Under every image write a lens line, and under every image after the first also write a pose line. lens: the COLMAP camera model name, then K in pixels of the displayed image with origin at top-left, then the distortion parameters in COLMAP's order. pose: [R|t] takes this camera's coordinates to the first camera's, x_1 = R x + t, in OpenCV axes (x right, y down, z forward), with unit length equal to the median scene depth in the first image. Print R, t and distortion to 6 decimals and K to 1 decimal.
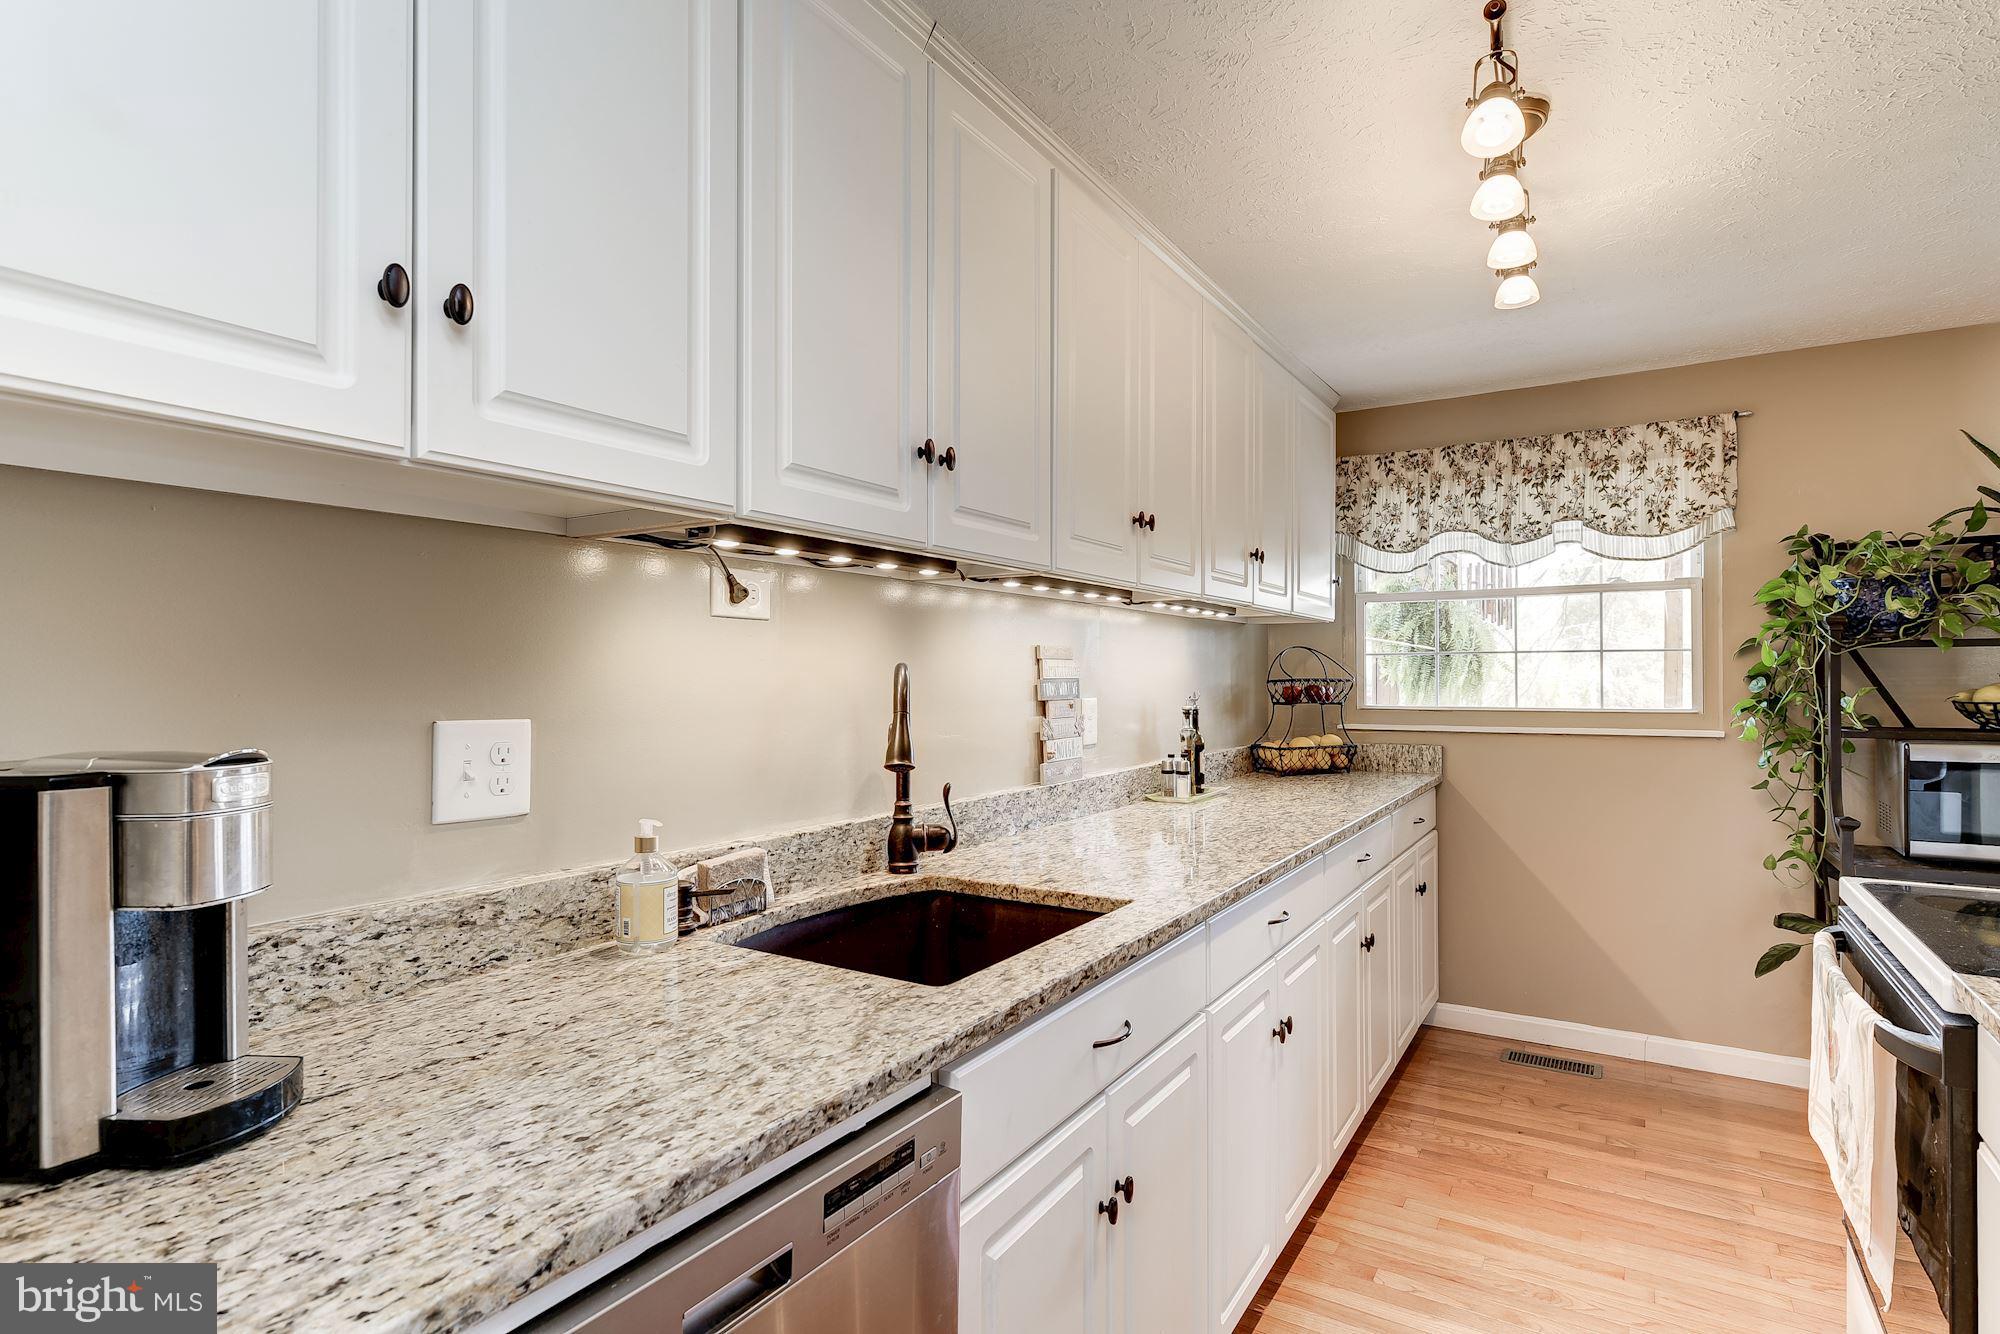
lens RADIAL K [[994.1, 0, 988.0], [0, 994.1, 676.7], [0, 0, 1]] dist [-0.019881, 0.006810]
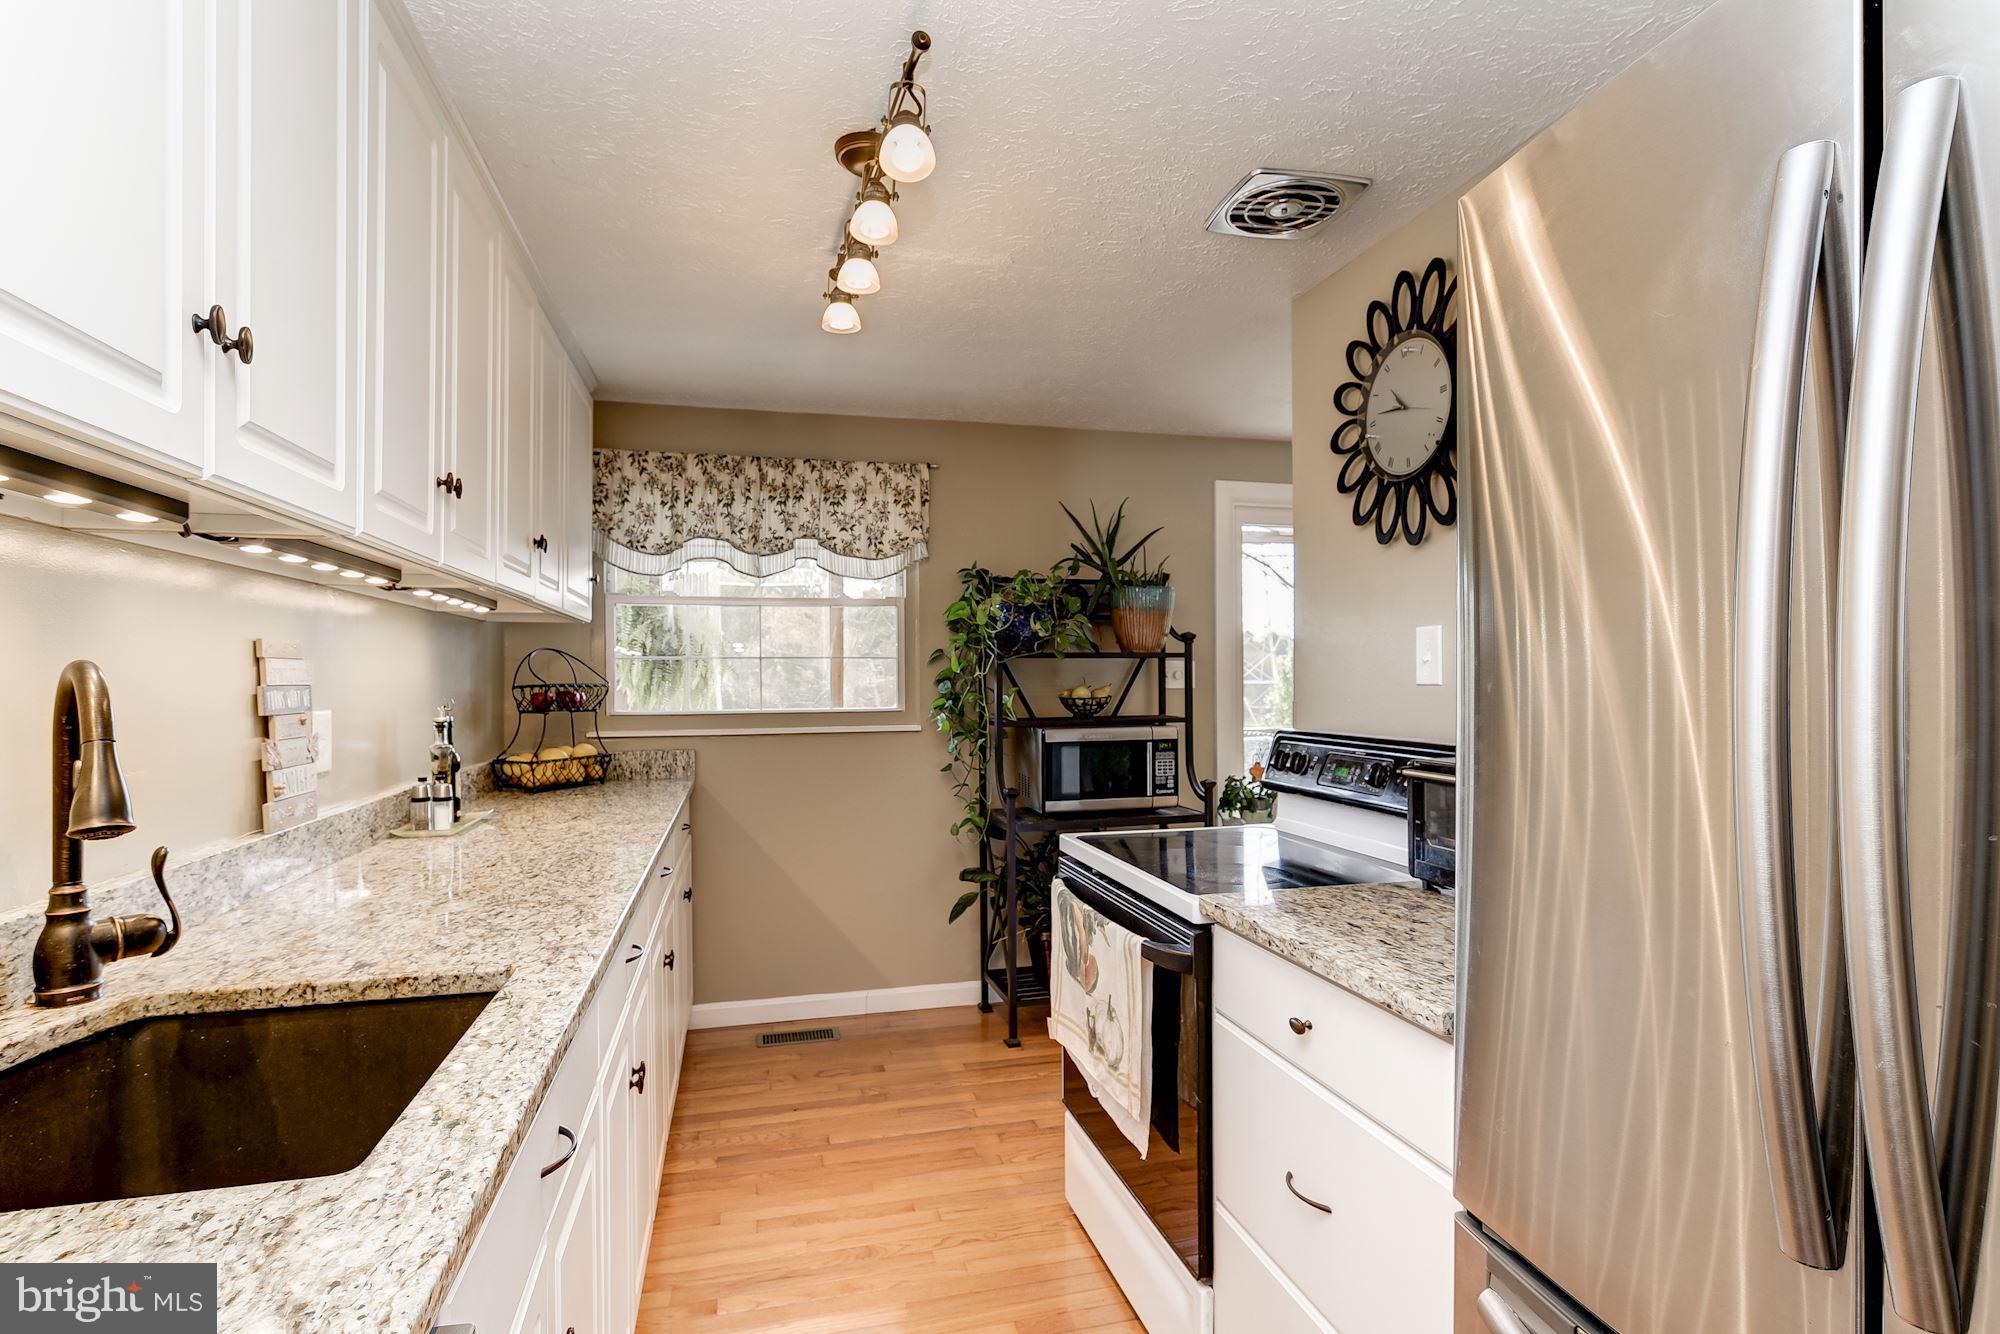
lens RADIAL K [[994.1, 0, 1006.0], [0, 994.1, 675.2], [0, 0, 1]] dist [-0.019881, 0.006810]
pose [[0.676541, 0.001095, 0.736405, -0.088899], [0.003891, 0.999980, -0.005062, 0.000308], [-0.736395, 0.006291, 0.676523, 0.103438]]
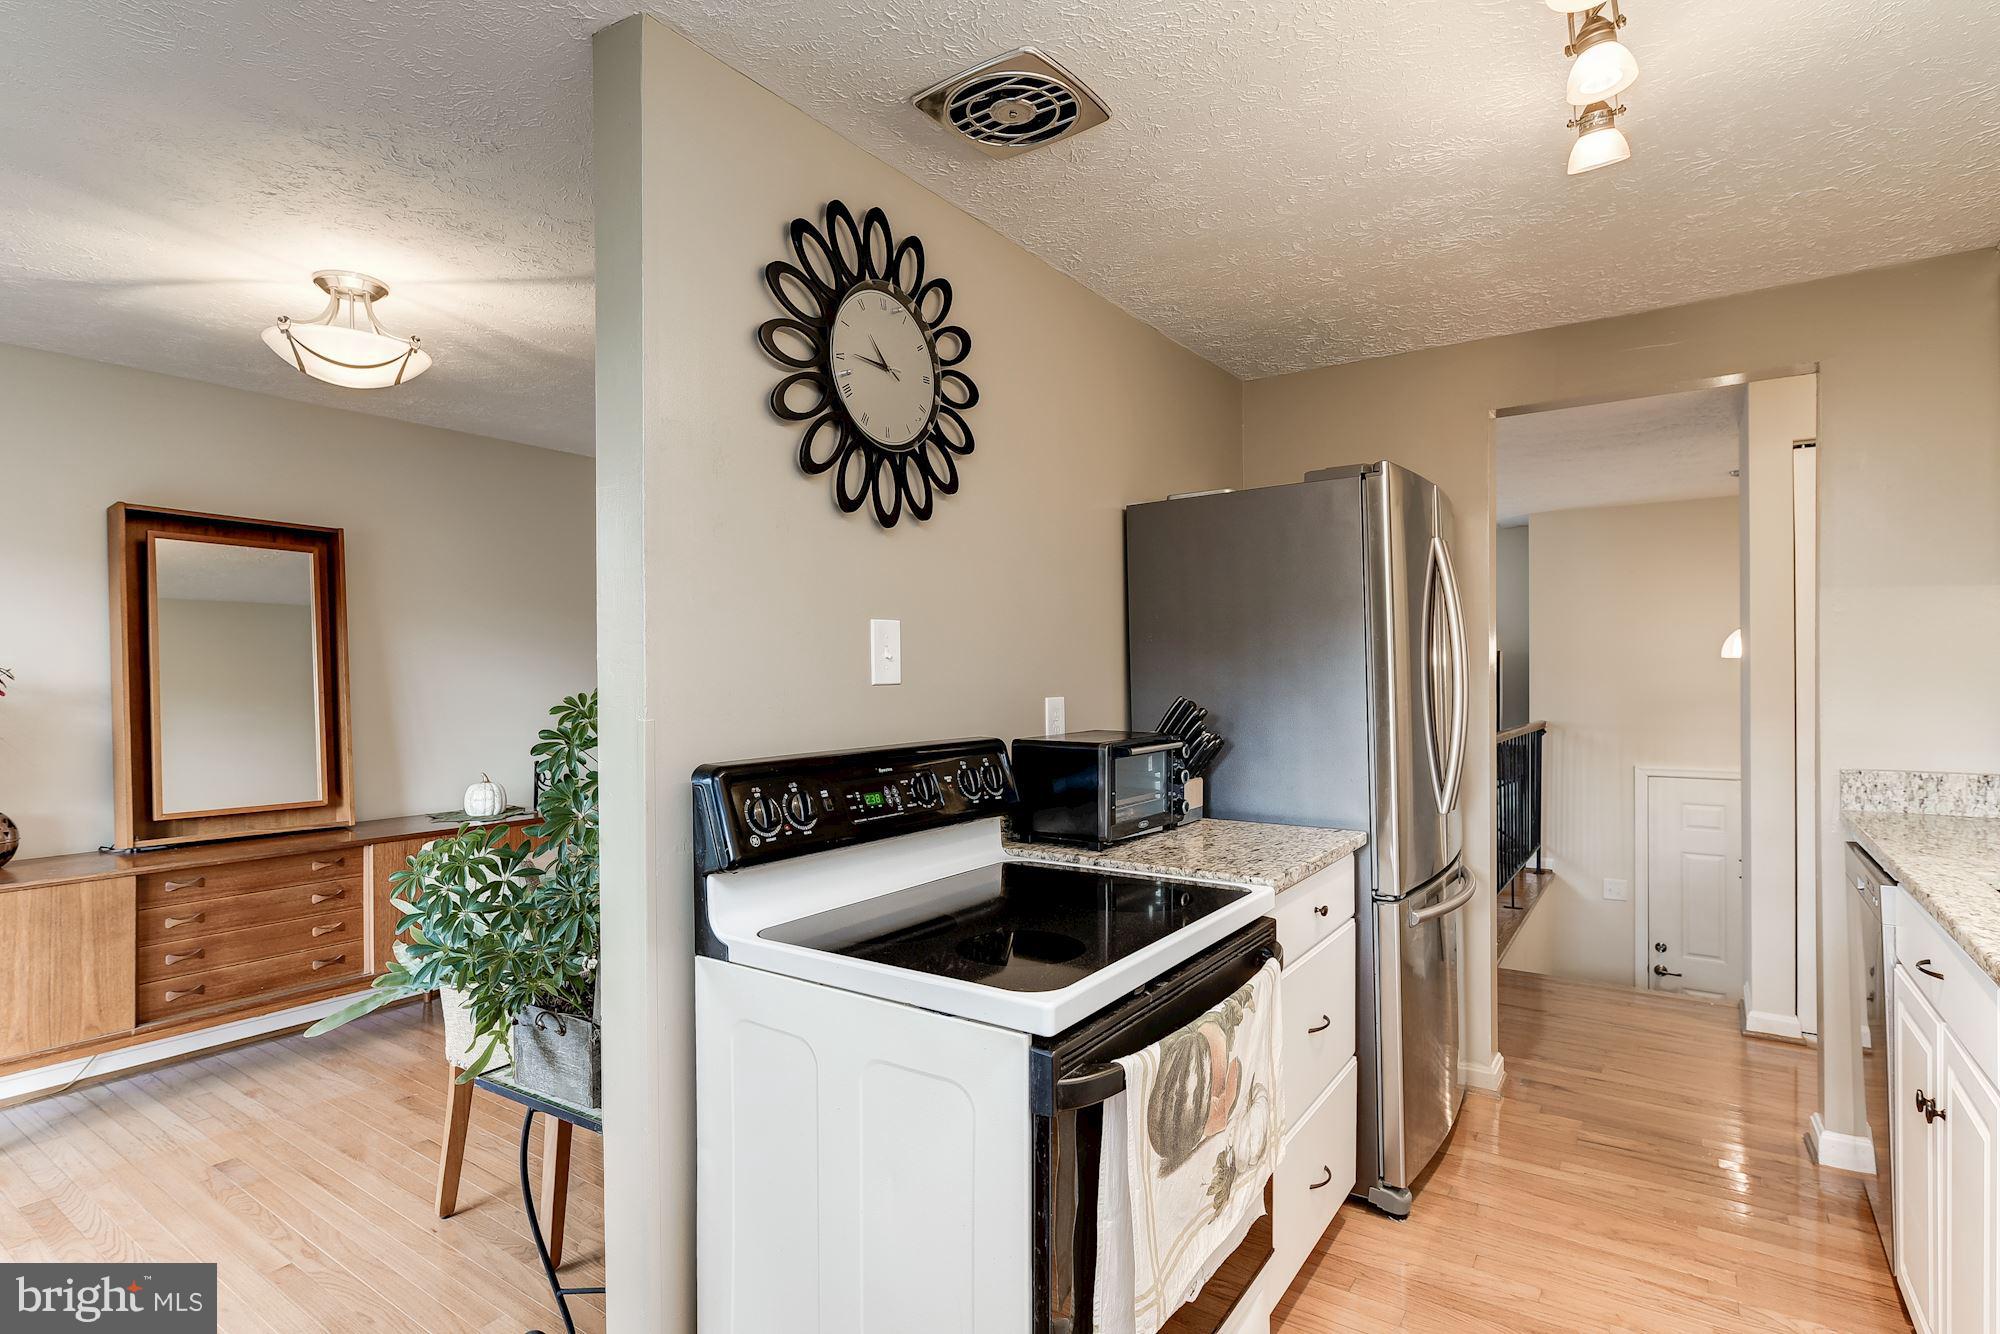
lens RADIAL K [[994.1, 0, 1004.2], [0, 994.1, 670.6], [0, 0, 1]] dist [-0.019881, 0.006810]
pose [[-0.999294, 0.010565, 0.036055, 0.545132], [0.010539, 0.999944, -0.000934, -0.002527], [-0.036063, -0.000554, -0.999349, 1.011450]]
